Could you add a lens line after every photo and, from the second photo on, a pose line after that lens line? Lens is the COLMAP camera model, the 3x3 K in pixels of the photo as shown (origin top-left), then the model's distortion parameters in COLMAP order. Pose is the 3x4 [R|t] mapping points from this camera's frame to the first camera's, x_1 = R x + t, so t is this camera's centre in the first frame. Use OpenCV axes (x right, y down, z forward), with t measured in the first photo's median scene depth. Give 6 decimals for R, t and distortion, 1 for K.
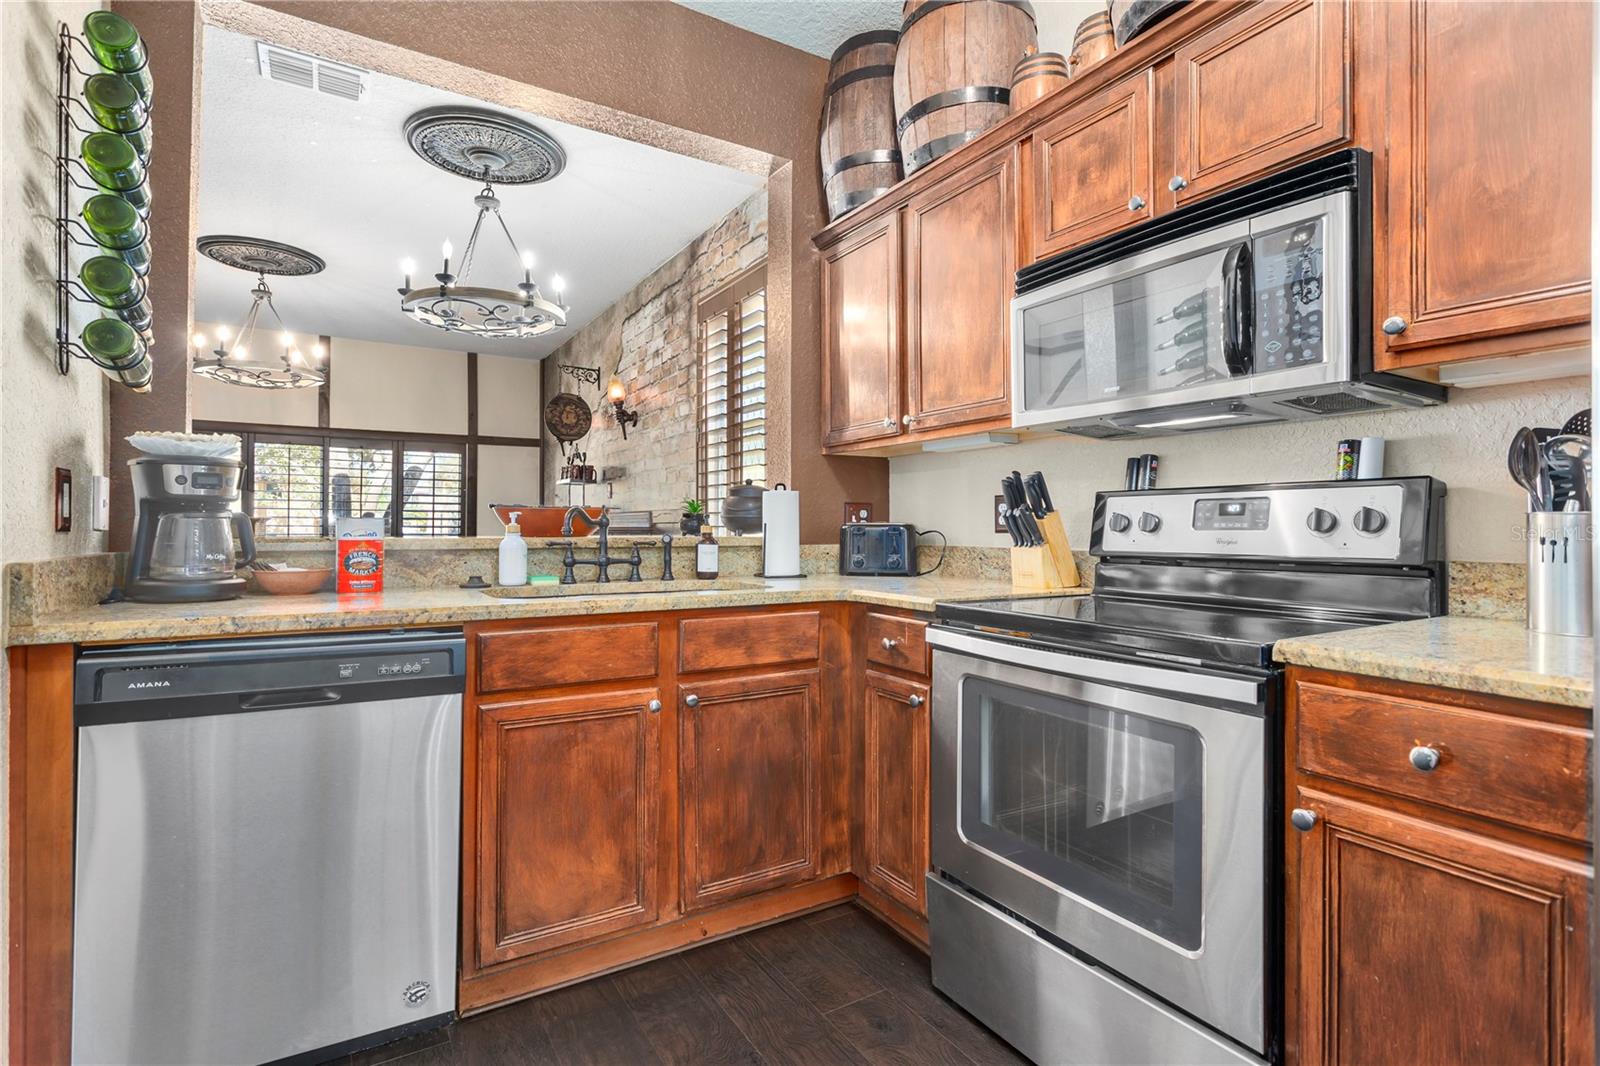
lens RADIAL K [[771.0, 0, 798.1], [0, 771.0, 524.3], [0, 0, 1]] dist [-0.006331, 0.001988]
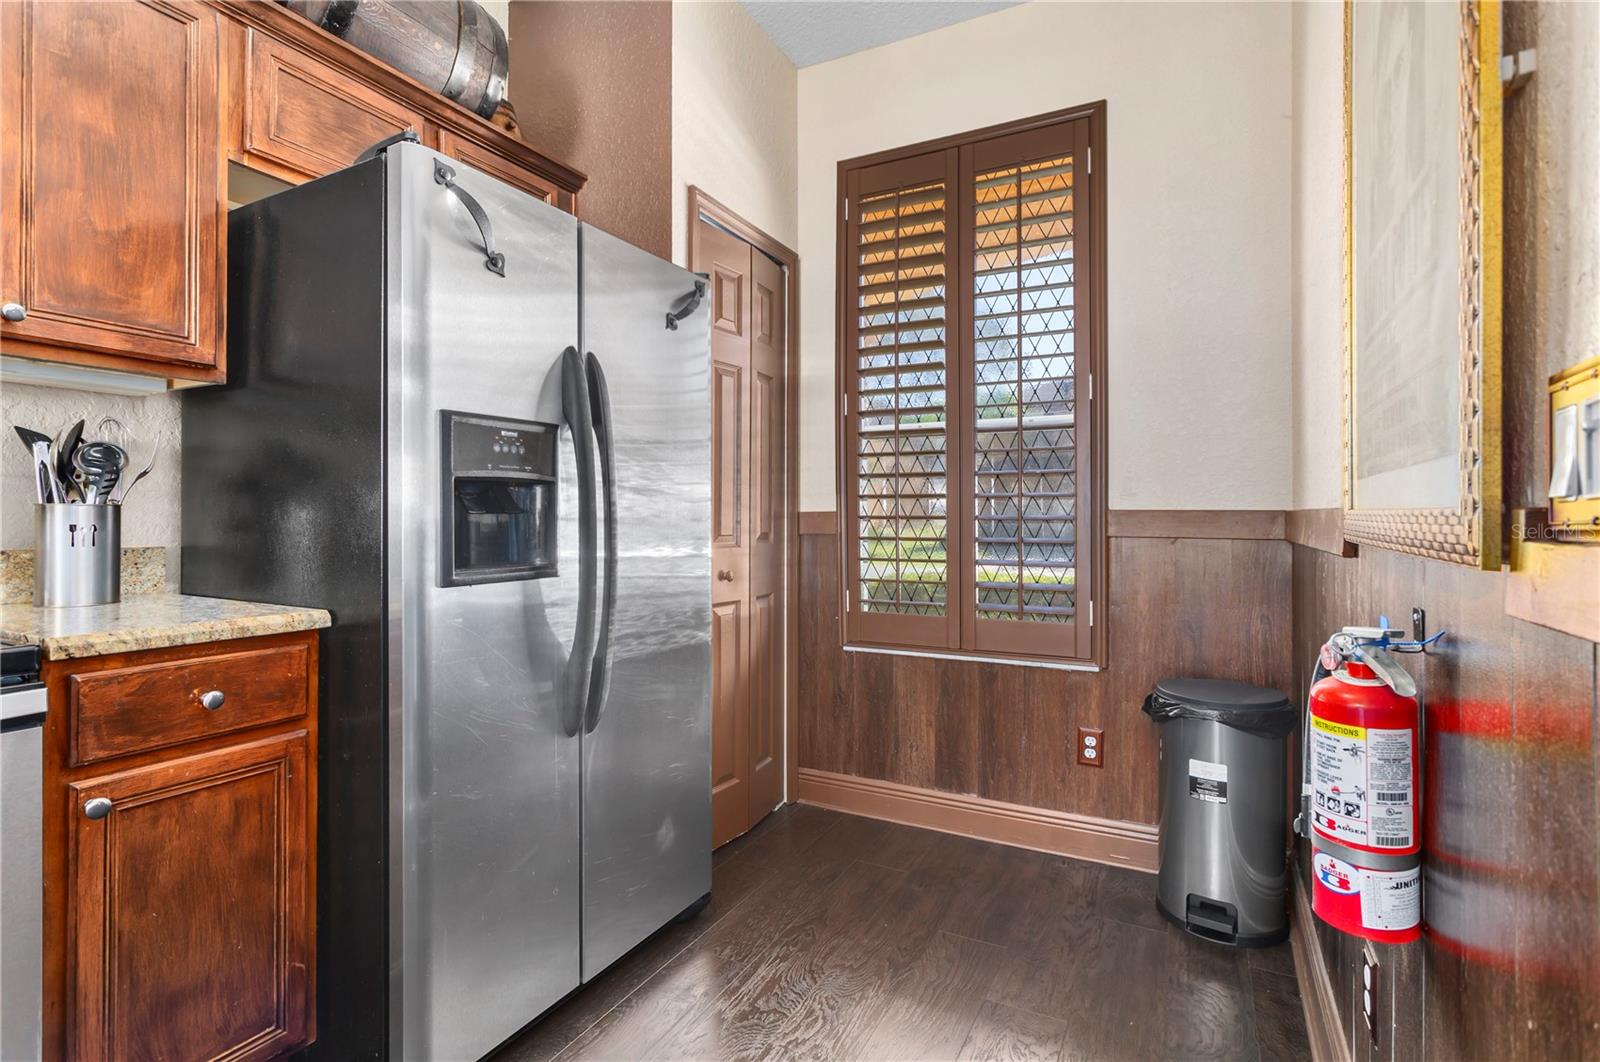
lens RADIAL K [[771.0, 0, 803.5], [0, 771.0, 512.8], [0, 0, 1]] dist [-0.006331, 0.001988]
pose [[-0.522312, 0.000592, 0.852754, -0.521329], [-0.003617, 0.999989, -0.002910, -0.001867], [-0.852747, -0.004604, -0.522304, 0.566549]]
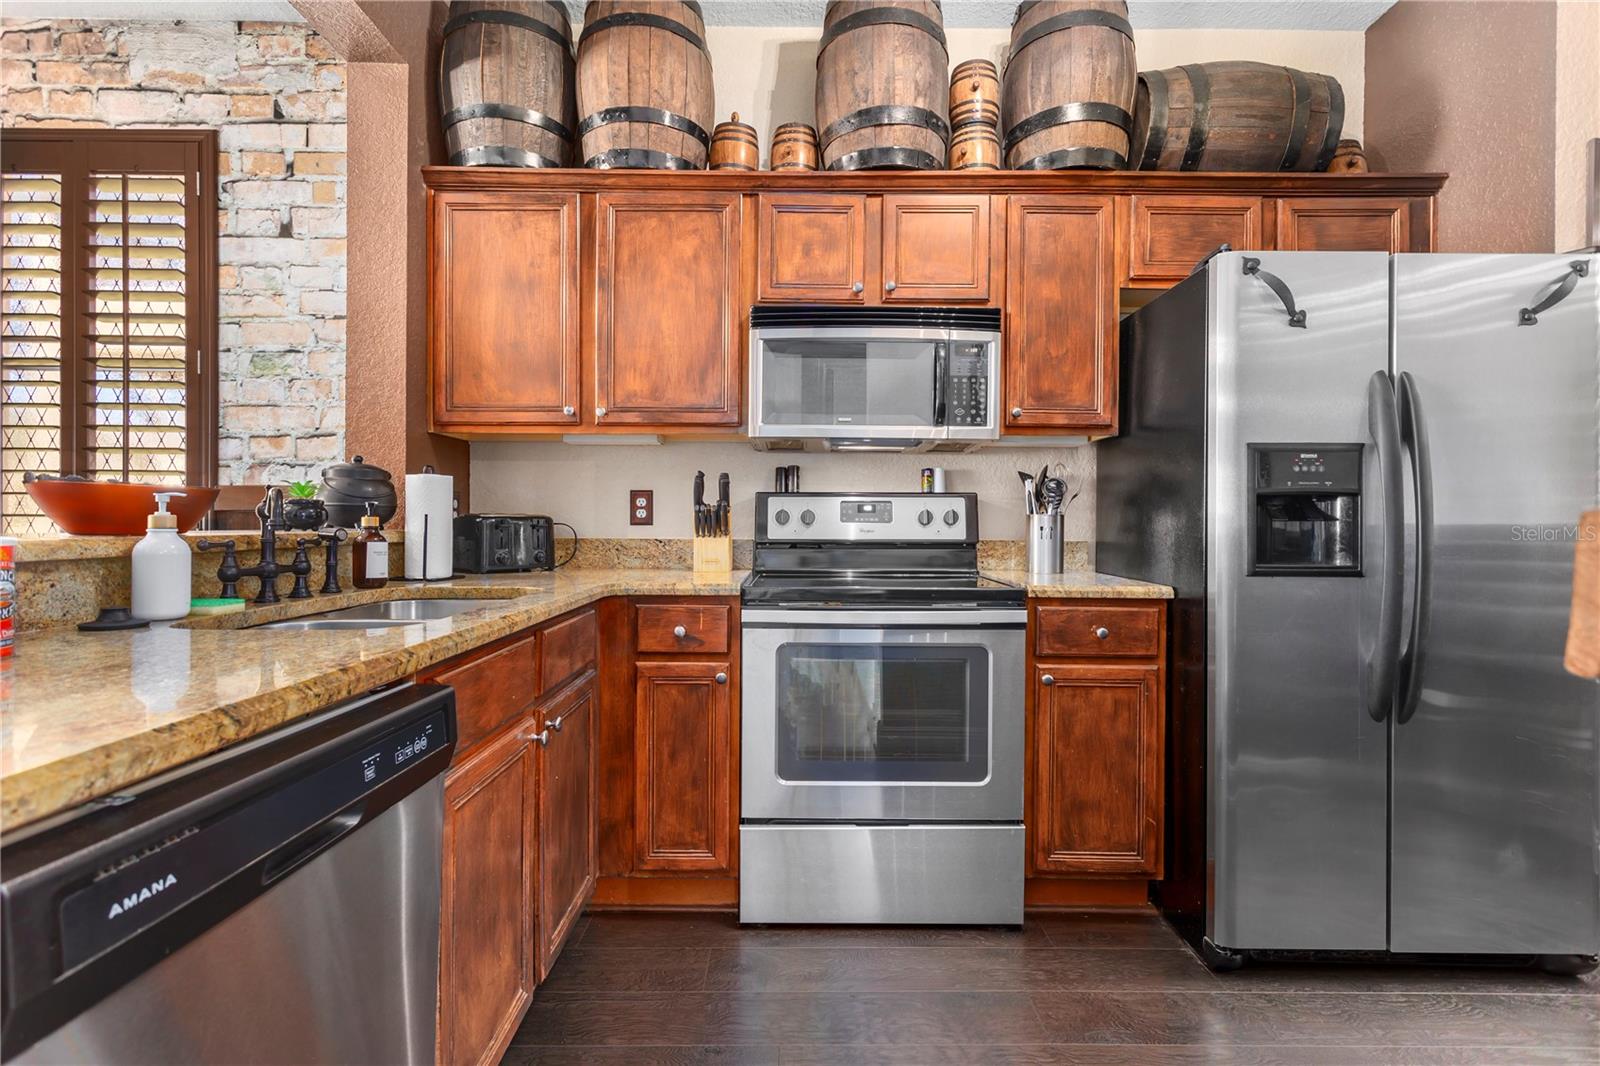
lens RADIAL K [[771.0, 0, 803.6], [0, 771.0, 522.2], [0, 0, 1]] dist [-0.006331, 0.001988]
pose [[0.506194, -0.000965, 0.862419, -0.947356], [-0.007788, 0.999953, 0.005690, -0.001285], [-0.862384, -0.009597, 0.506163, 0.438272]]
